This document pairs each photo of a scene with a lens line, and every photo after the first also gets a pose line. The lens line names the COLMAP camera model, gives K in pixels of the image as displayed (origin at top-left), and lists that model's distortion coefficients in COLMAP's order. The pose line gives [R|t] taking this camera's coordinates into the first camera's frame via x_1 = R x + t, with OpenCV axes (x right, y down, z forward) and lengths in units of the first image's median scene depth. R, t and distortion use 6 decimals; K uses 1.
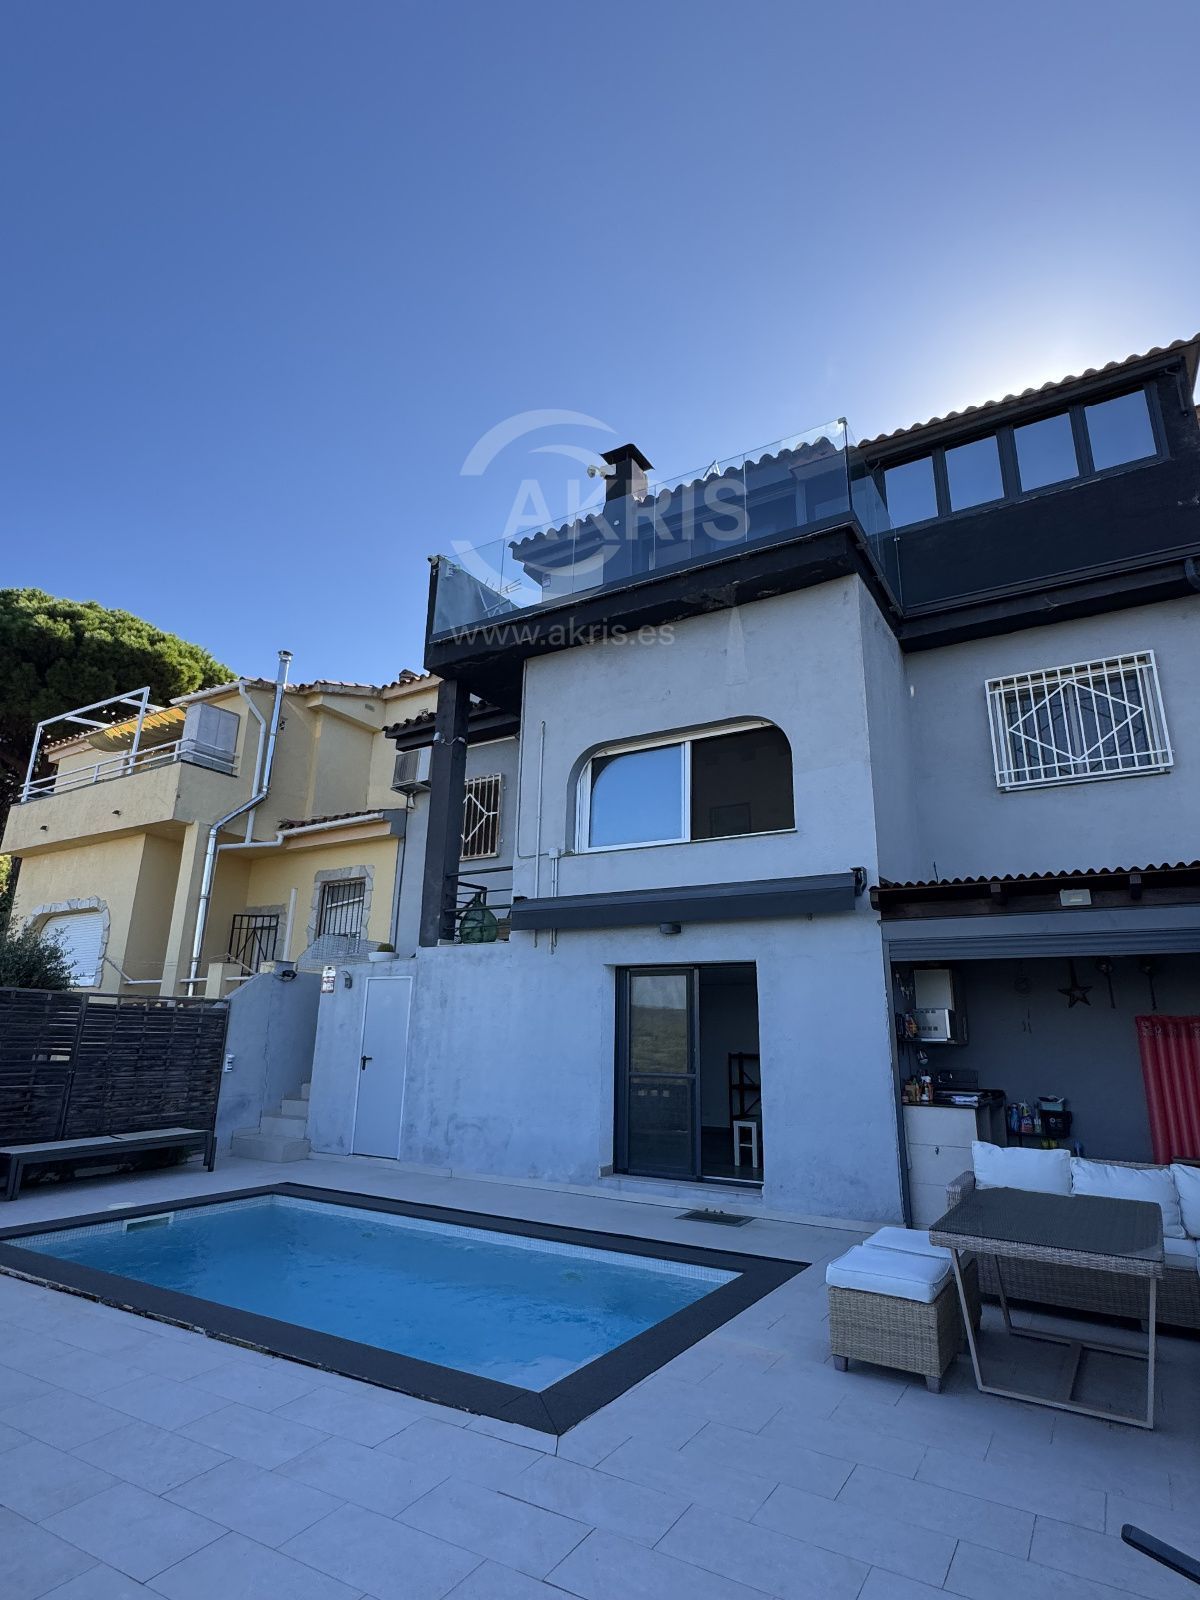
lens RADIAL K [[826.9, 0, 600.0], [0, 826.9, 800.0], [0, 0, 1]] dist [-0.005969, -0.000114]
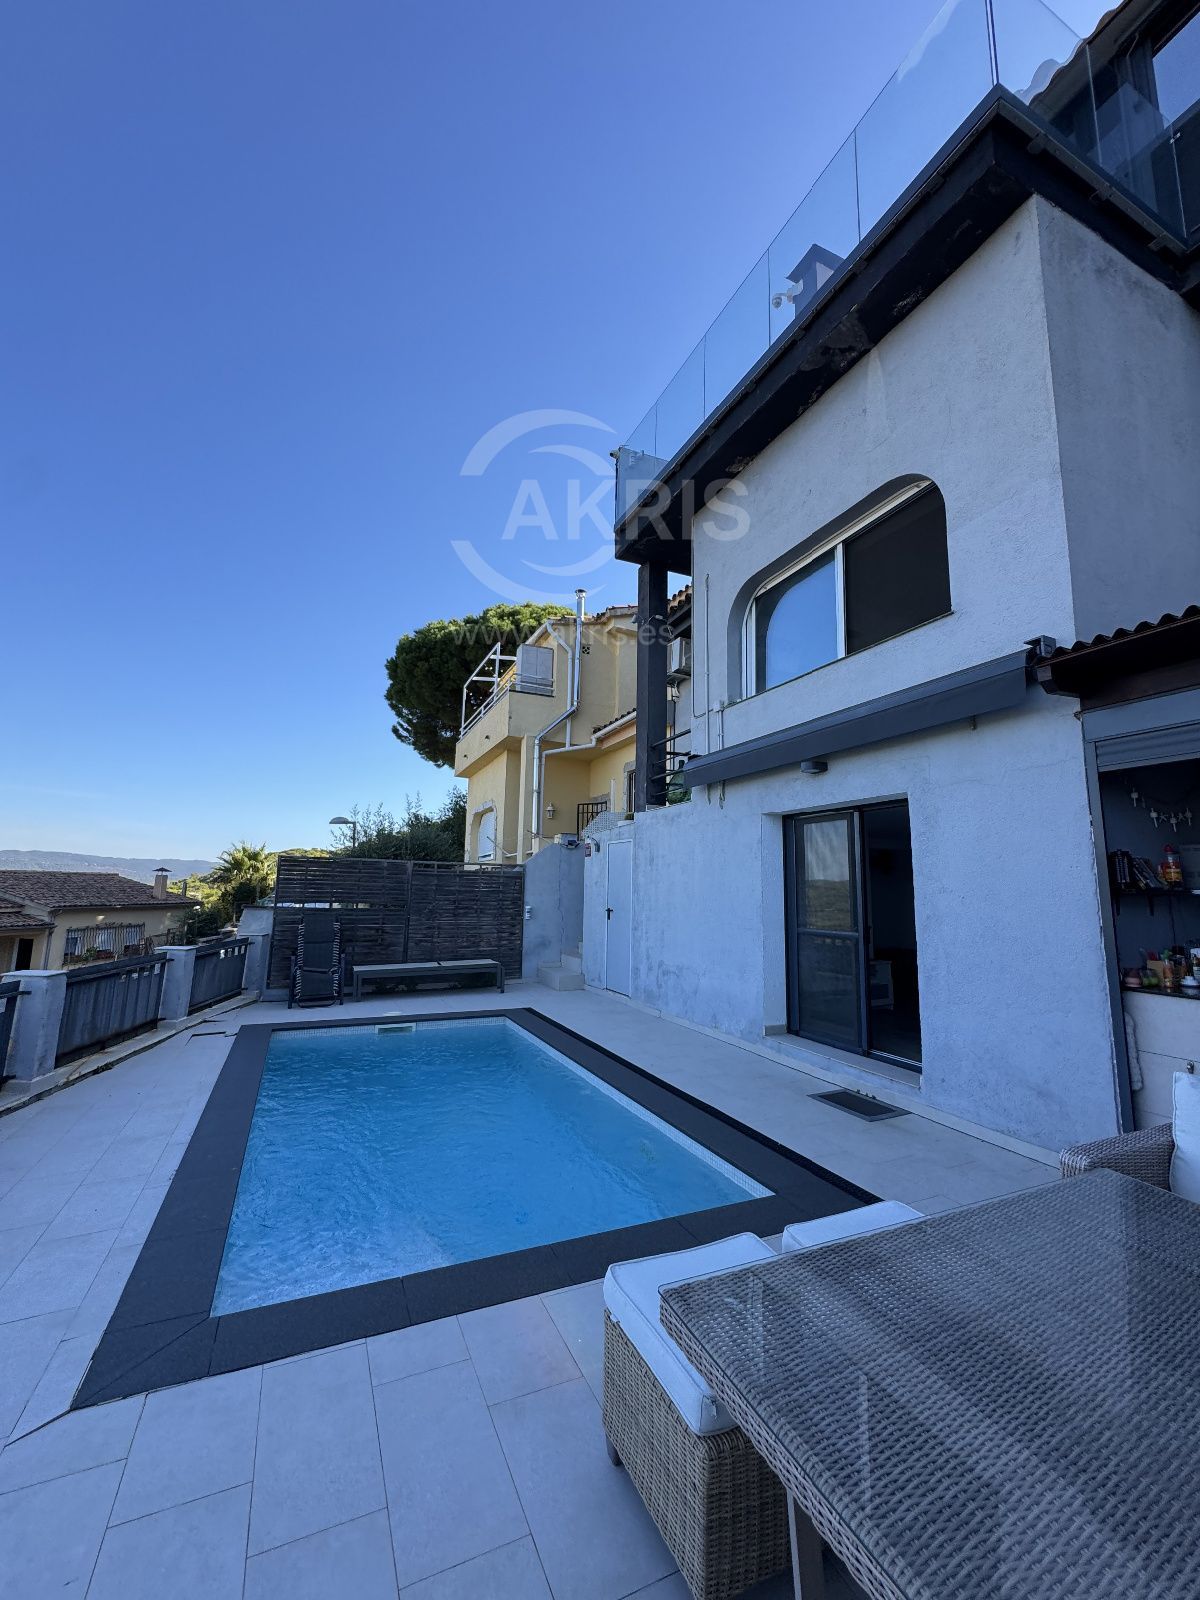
lens RADIAL K [[635.2, 0, 603.4], [0, 635.2, 796.3], [0, 0, 1]] dist [-0.005835, 0.001029]
pose [[0.828325, -0.084091, -0.553900, 0.236906], [0.150136, 0.985827, 0.074855, 0.093367], [0.539756, -0.145165, 0.829211, 0.300266]]
